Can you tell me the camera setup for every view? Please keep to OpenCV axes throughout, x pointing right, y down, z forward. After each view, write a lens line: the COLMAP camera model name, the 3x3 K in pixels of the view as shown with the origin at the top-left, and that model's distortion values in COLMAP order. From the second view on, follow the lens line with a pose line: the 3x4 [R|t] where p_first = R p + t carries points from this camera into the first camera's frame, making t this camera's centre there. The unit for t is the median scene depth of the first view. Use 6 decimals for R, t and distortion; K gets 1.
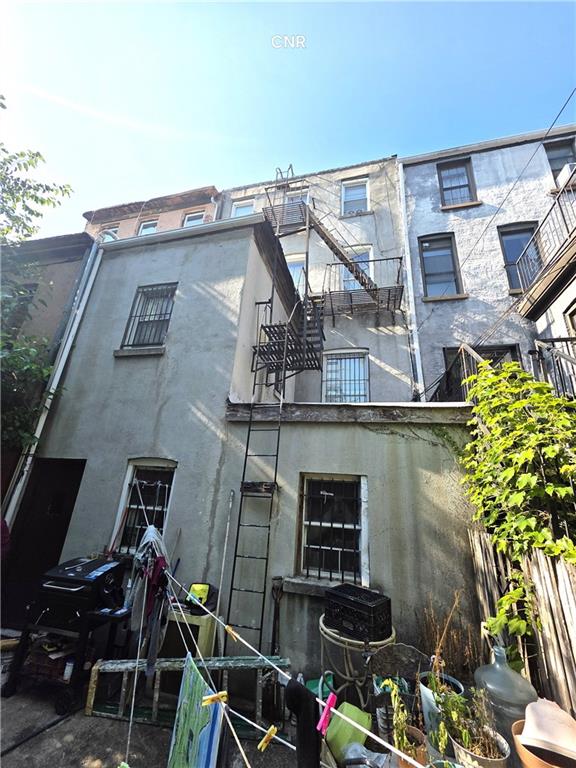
lens RADIAL K [[311.3, 0, 288.7], [0, 311.3, 384.7], [0, 0, 1]] dist [0.002404, 0.000484]
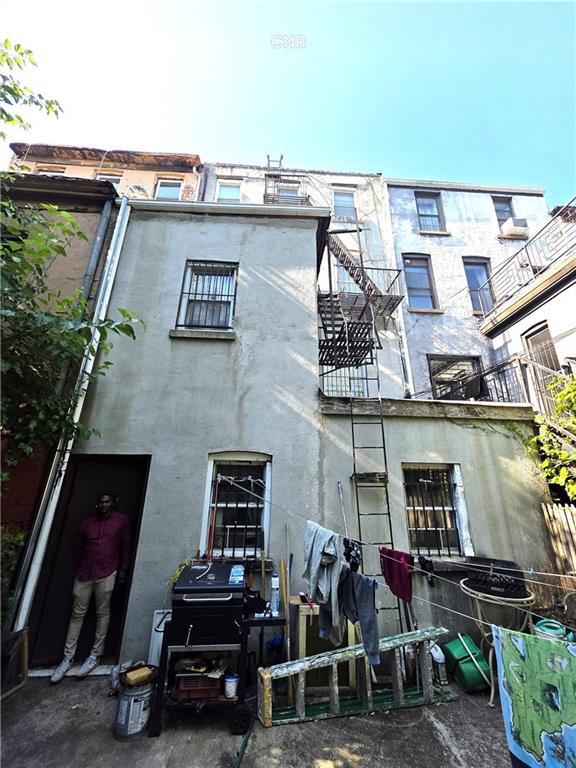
lens RADIAL K [[311.3, 0, 287.2], [0, 311.3, 384.3], [0, 0, 1]] dist [0.002404, 0.000484]
pose [[0.951882, 0.049715, 0.302406, -0.525445], [-0.055957, 0.998361, 0.012008, 0.013907], [-0.301313, -0.028352, 0.953104, 0.071423]]
